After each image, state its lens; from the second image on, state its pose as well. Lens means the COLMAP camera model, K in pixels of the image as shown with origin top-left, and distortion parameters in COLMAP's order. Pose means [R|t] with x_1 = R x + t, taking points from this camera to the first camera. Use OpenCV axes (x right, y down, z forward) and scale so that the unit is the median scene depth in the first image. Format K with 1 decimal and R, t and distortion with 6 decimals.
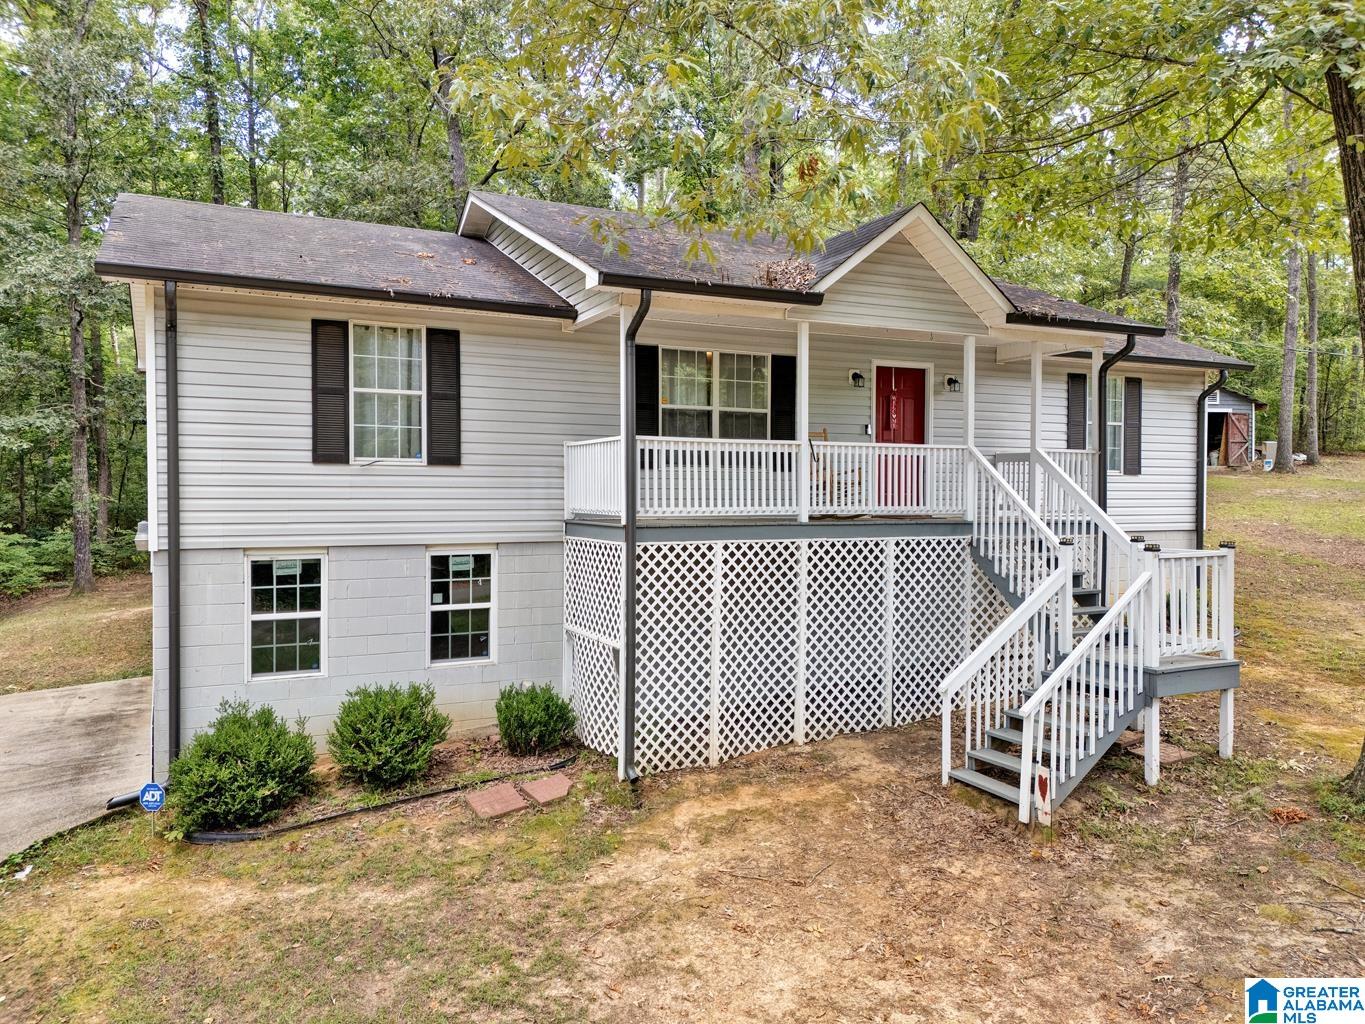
lens RADIAL K [[1010.9, 0, 682.4], [0, 1010.9, 511.2], [0, 0, 1]] dist [0.066317, -0.059653]
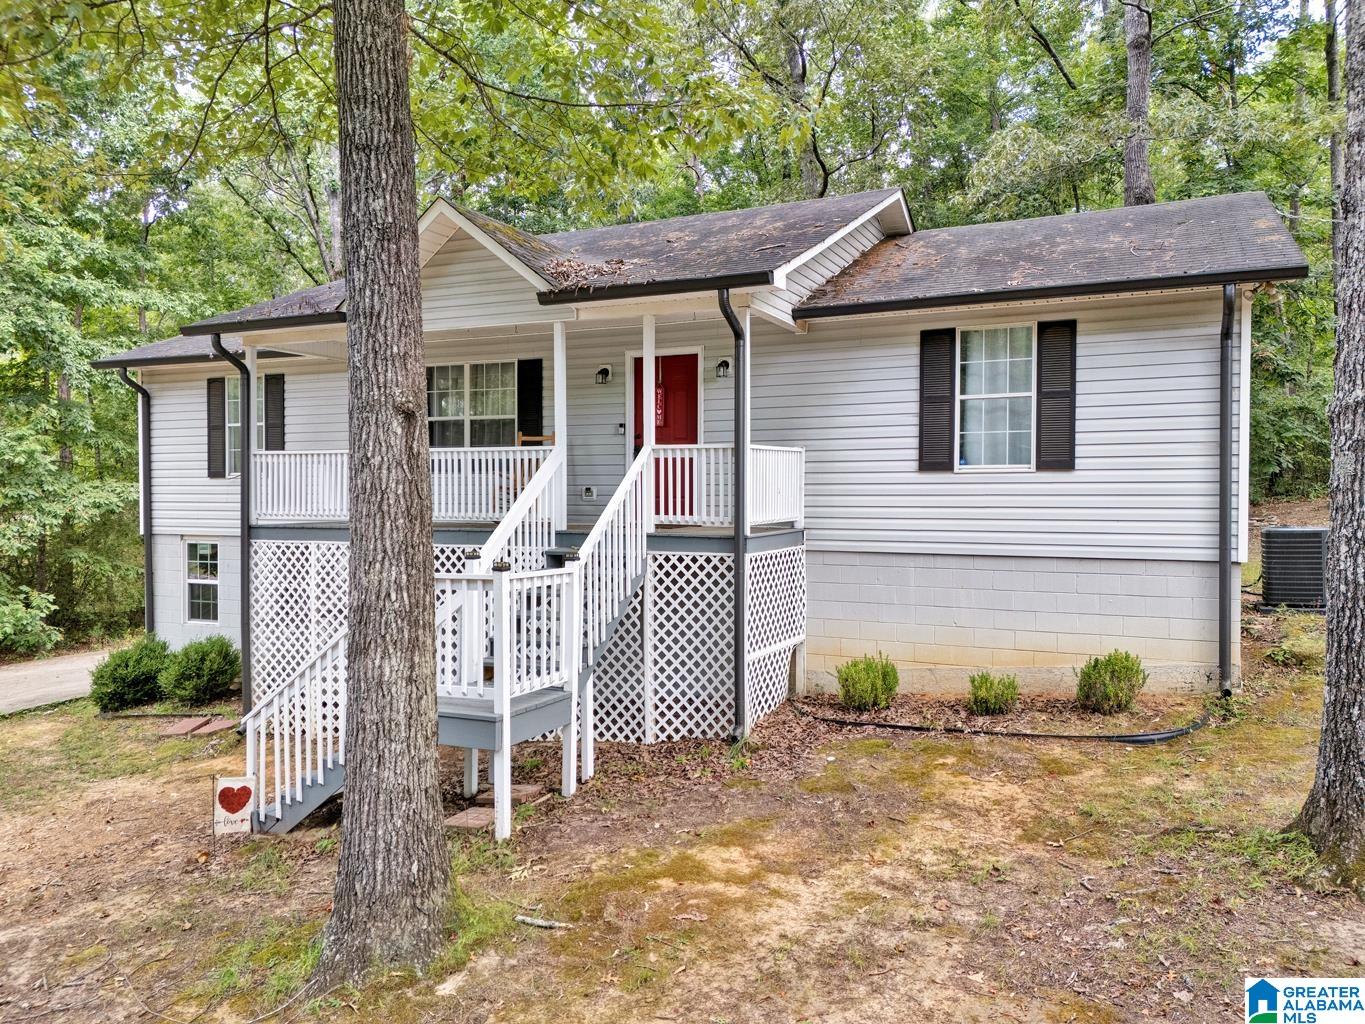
lens RADIAL K [[1010.9, 0, 682.8], [0, 1010.9, 511.4], [0, 0, 1]] dist [0.066317, -0.059653]
pose [[0.623989, 0.009577, -0.781375, 1.191202], [-0.014728, 0.999891, 0.000493, -0.009953], [0.781294, 0.011200, 0.624062, 0.613416]]
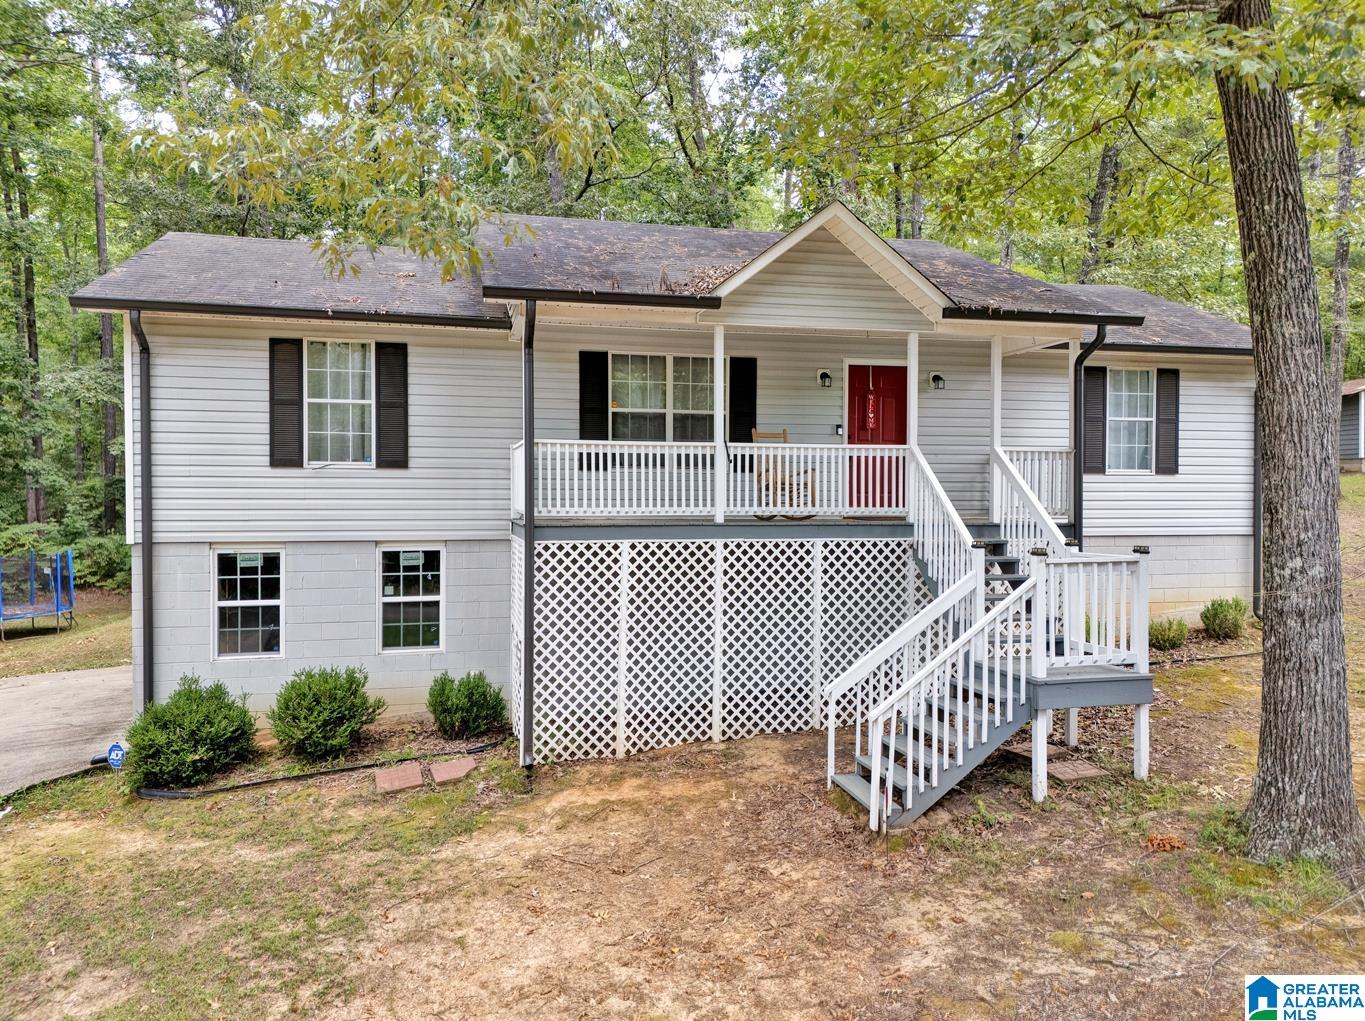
lens RADIAL K [[1010.9, 0, 685.6], [0, 1010.9, 511.3], [0, 0, 1]] dist [0.066317, -0.059653]
pose [[0.976446, 0.004100, -0.215723, 0.320991], [-0.004209, 0.999991, -0.000045, -0.000282], [0.215721, 0.000952, 0.976455, 0.005638]]
